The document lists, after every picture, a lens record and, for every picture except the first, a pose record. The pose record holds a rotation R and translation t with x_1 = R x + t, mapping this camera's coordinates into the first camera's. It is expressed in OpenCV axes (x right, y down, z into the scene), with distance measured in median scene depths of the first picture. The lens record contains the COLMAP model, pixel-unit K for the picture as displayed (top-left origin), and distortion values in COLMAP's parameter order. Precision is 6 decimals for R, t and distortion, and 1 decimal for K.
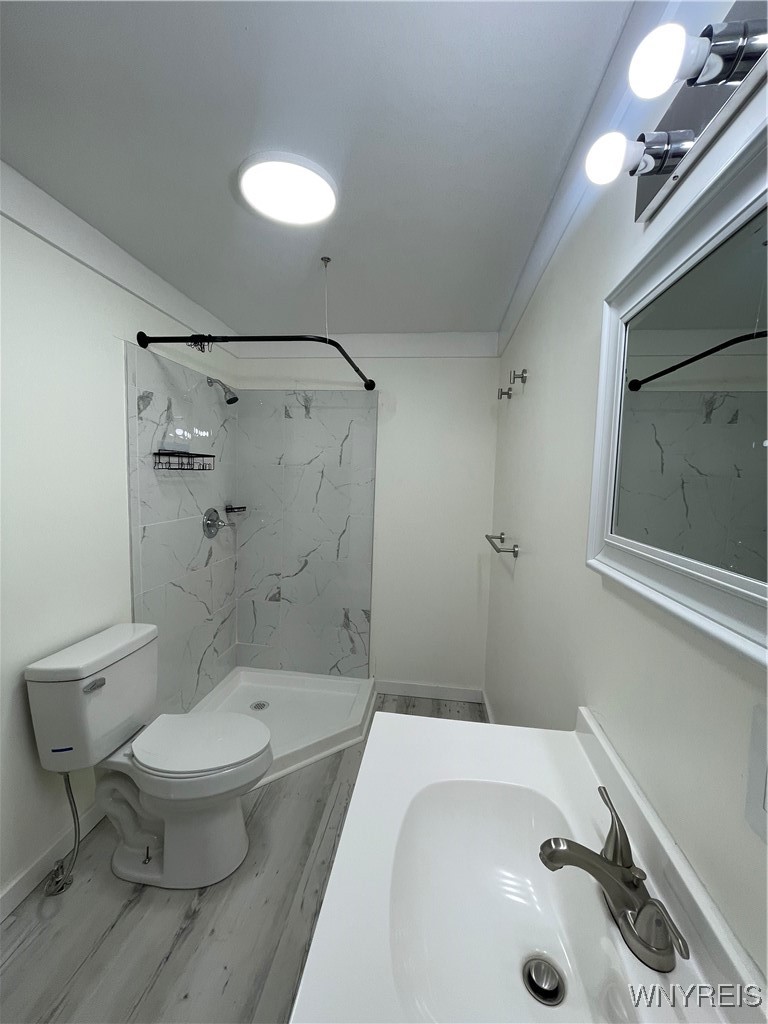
lens RADIAL K [[410.4, 0, 385.5], [0, 410.4, 511.3], [0, 0, 1]] dist [0.002832, -0.000364]
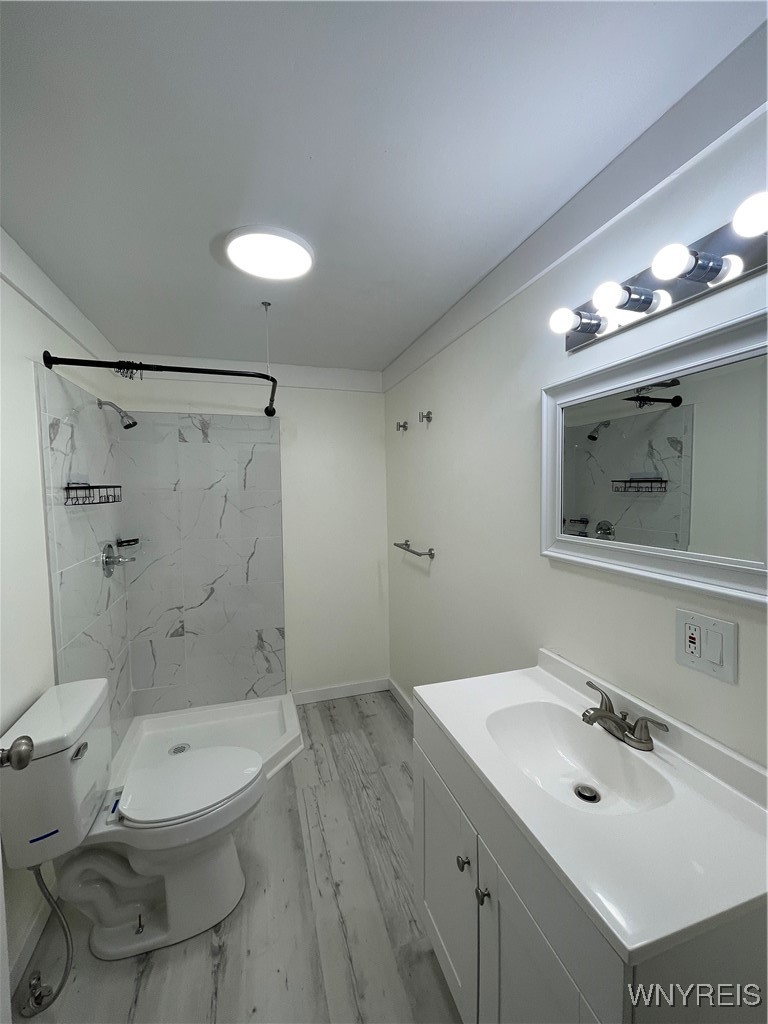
lens RADIAL K [[410.4, 0, 382.3], [0, 410.4, 510.9], [0, 0, 1]] dist [0.002832, -0.000364]
pose [[0.907521, -0.064932, 0.414958, -0.289995], [0.076087, 0.997047, -0.010387, -0.028032], [-0.413058, 0.041000, 0.909781, -0.075427]]
